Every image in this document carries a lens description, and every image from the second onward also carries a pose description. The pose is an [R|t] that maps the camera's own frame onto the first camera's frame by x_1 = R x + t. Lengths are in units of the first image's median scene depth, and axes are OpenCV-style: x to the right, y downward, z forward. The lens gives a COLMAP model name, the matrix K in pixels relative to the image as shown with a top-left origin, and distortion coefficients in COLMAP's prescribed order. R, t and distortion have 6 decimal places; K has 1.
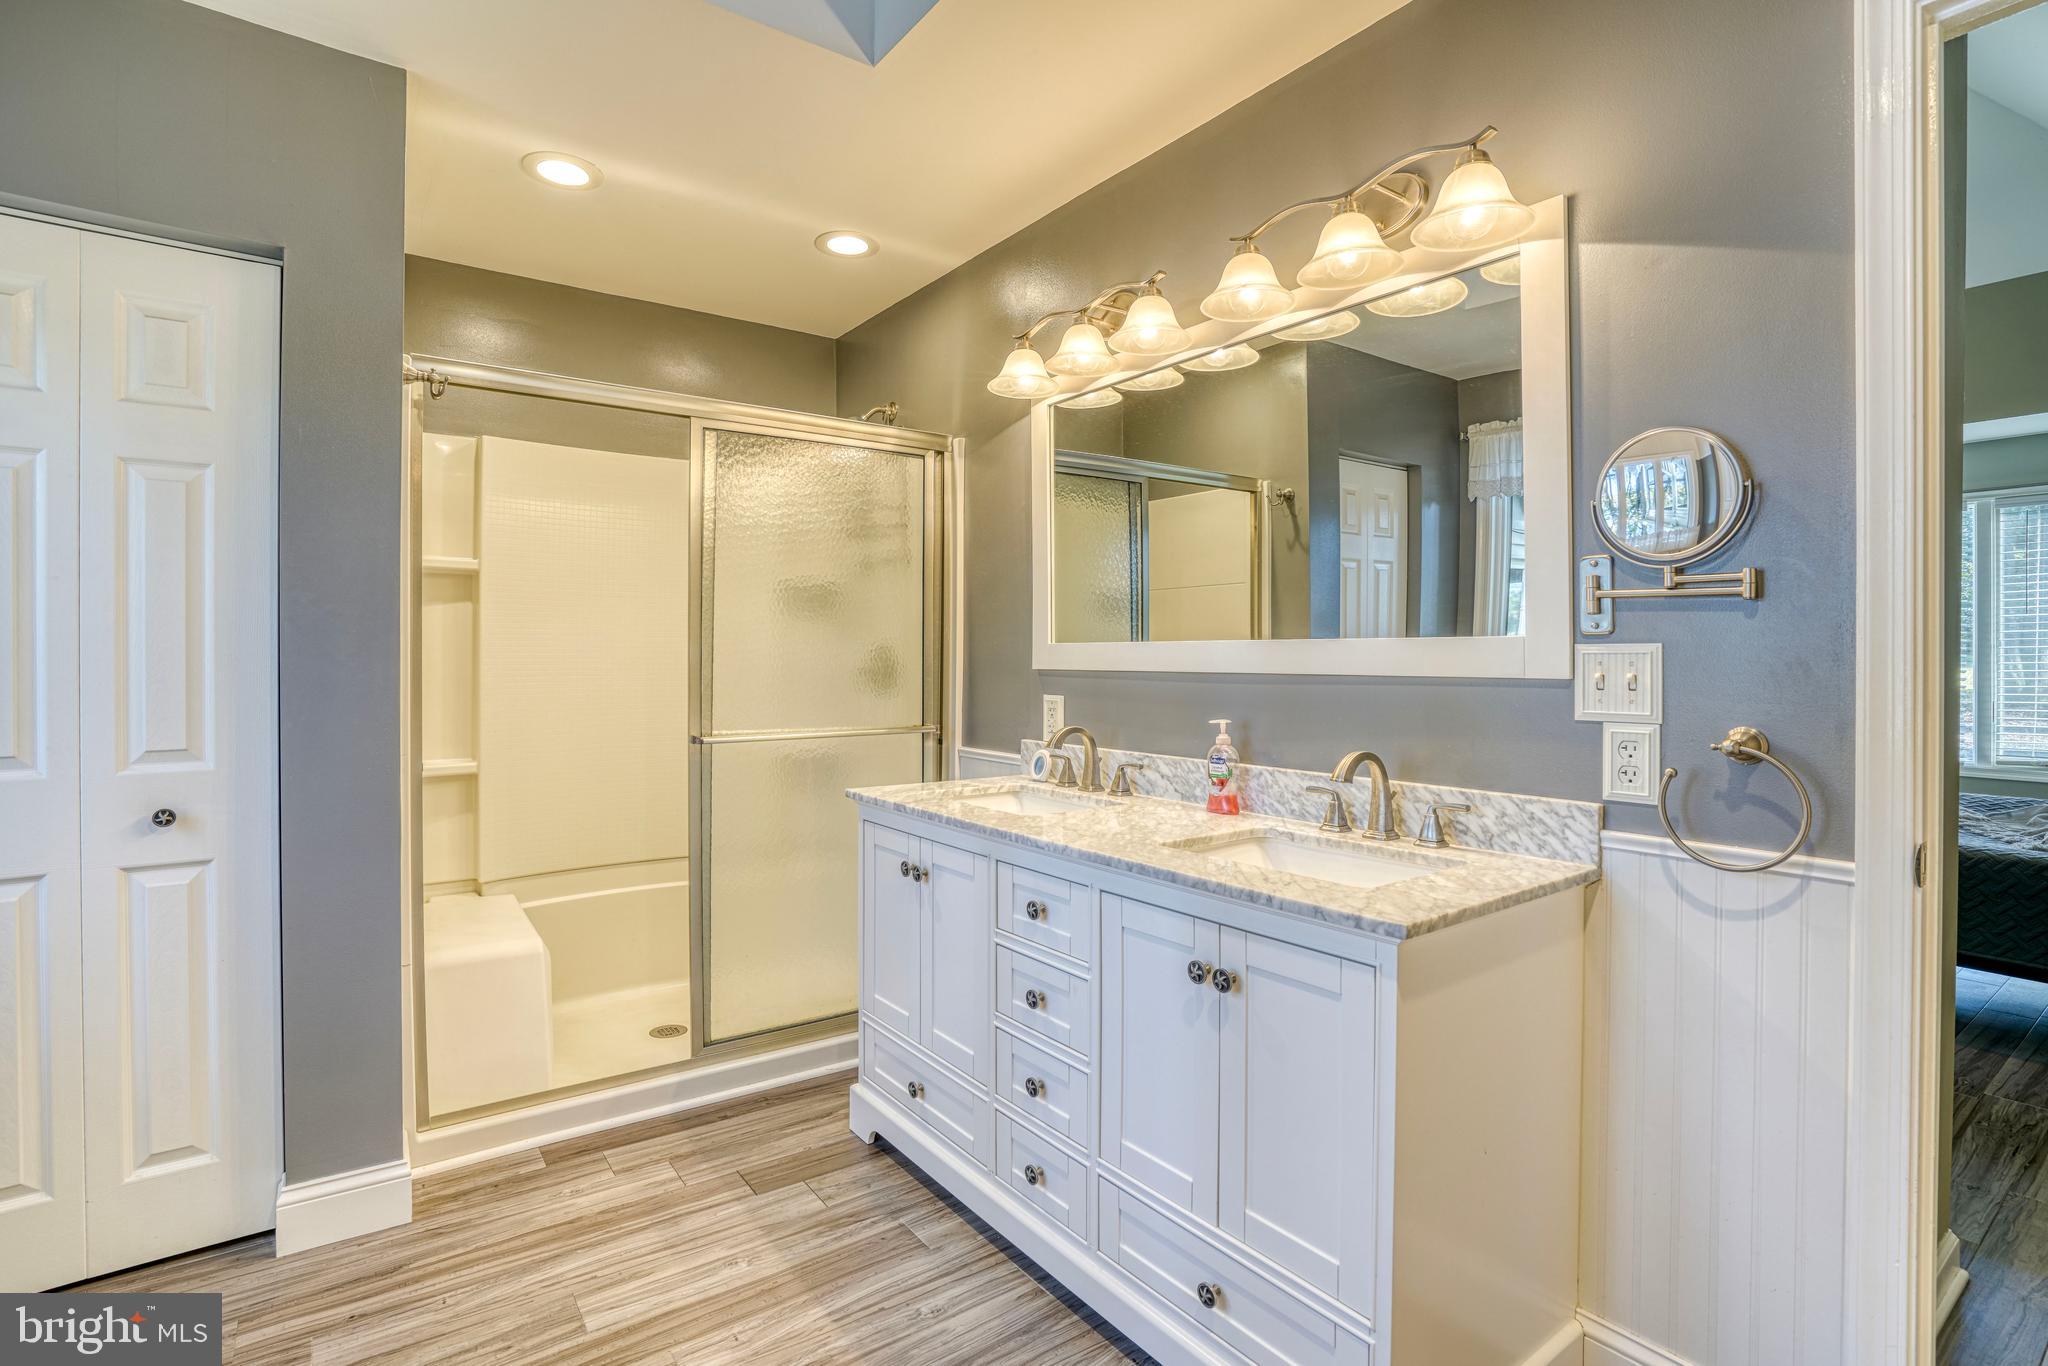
lens RADIAL K [[986.2, 0, 1013.9], [0, 986.2, 663.6], [0, 0, 1]] dist [-0.024992, 0.001049]
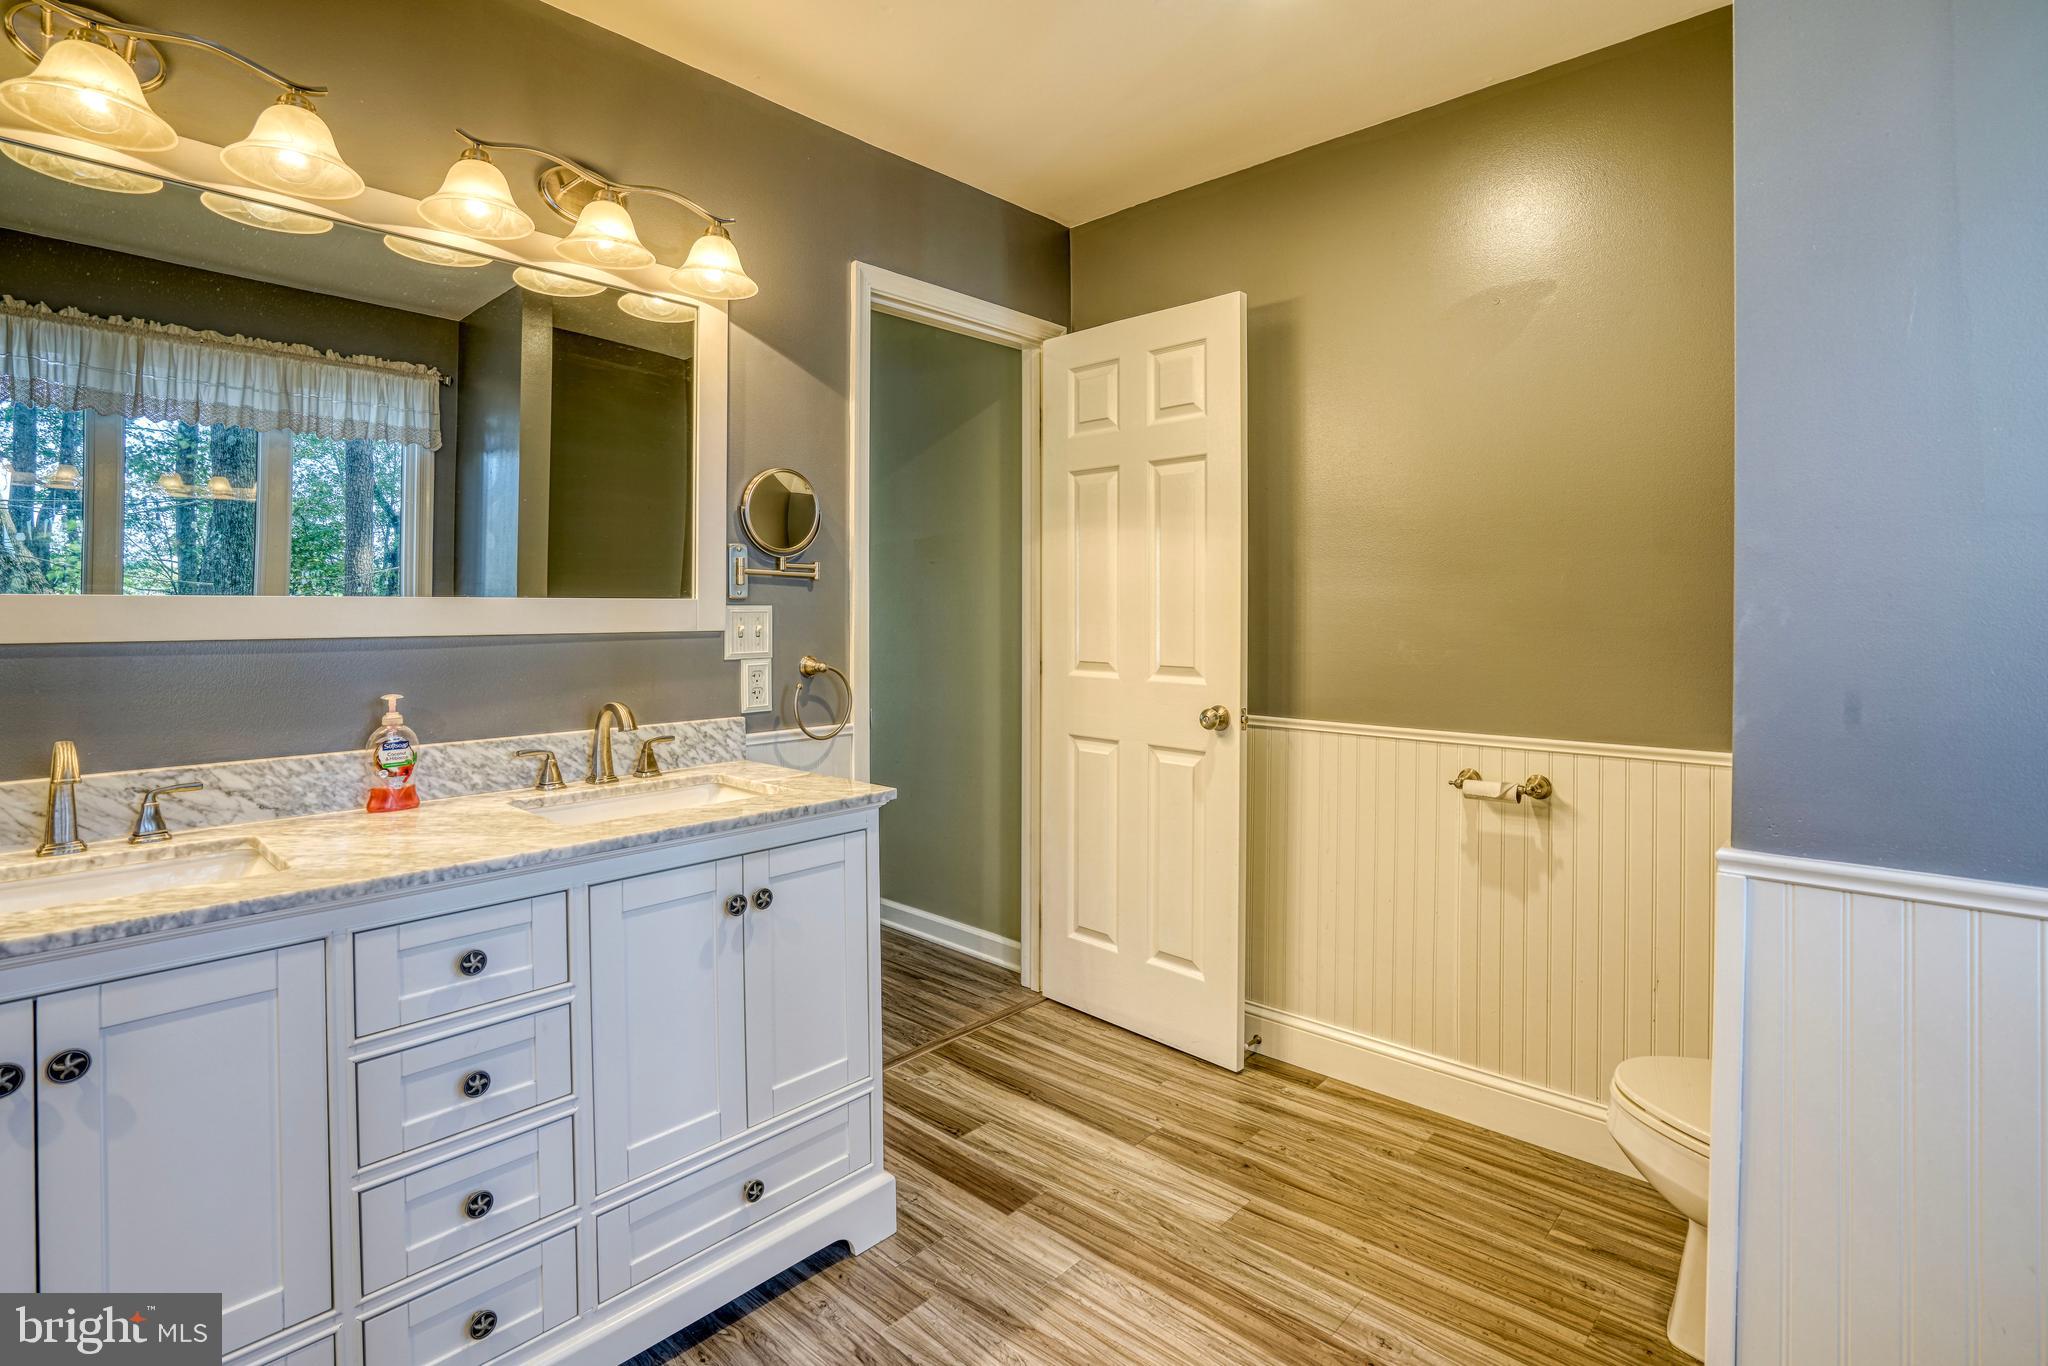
lens RADIAL K [[986.2, 0, 1055.9], [0, 986.2, 618.4], [0, 0, 1]] dist [-0.024992, 0.001049]
pose [[-0.216357, -0.004452, 0.976304, -0.822674], [0.012179, 0.999899, 0.007258, -0.005584], [-0.976238, 0.013461, -0.216281, 0.770243]]
